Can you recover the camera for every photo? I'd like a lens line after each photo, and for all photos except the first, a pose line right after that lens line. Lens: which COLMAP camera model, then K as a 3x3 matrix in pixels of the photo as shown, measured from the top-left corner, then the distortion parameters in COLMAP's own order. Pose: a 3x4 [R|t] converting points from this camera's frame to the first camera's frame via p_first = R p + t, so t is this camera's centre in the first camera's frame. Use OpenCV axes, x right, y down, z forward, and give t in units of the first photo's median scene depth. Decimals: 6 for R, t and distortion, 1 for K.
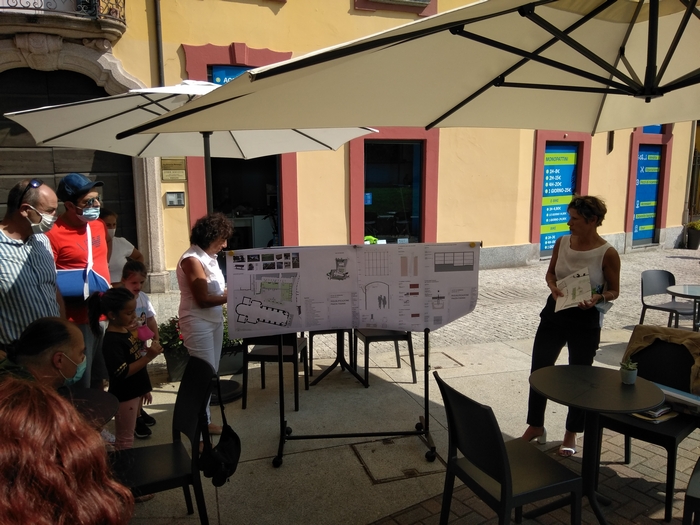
lens RADIAL K [[547.2, 0, 353.6], [0, 547.2, 265.1], [0, 0, 1]] dist [0.024449, -0.035151]
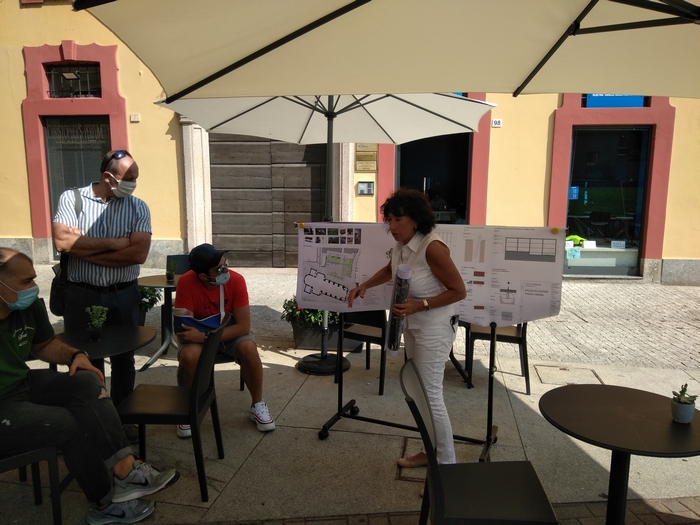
lens RADIAL K [[547.2, 0, 353.3], [0, 547.2, 258.1], [0, 0, 1]] dist [0.024449, -0.035151]
pose [[0.875243, 0.076645, -0.477572, 0.349174], [-0.085400, 0.996341, 0.003390, 0.026858], [0.476085, 0.037817, 0.878586, 0.123414]]
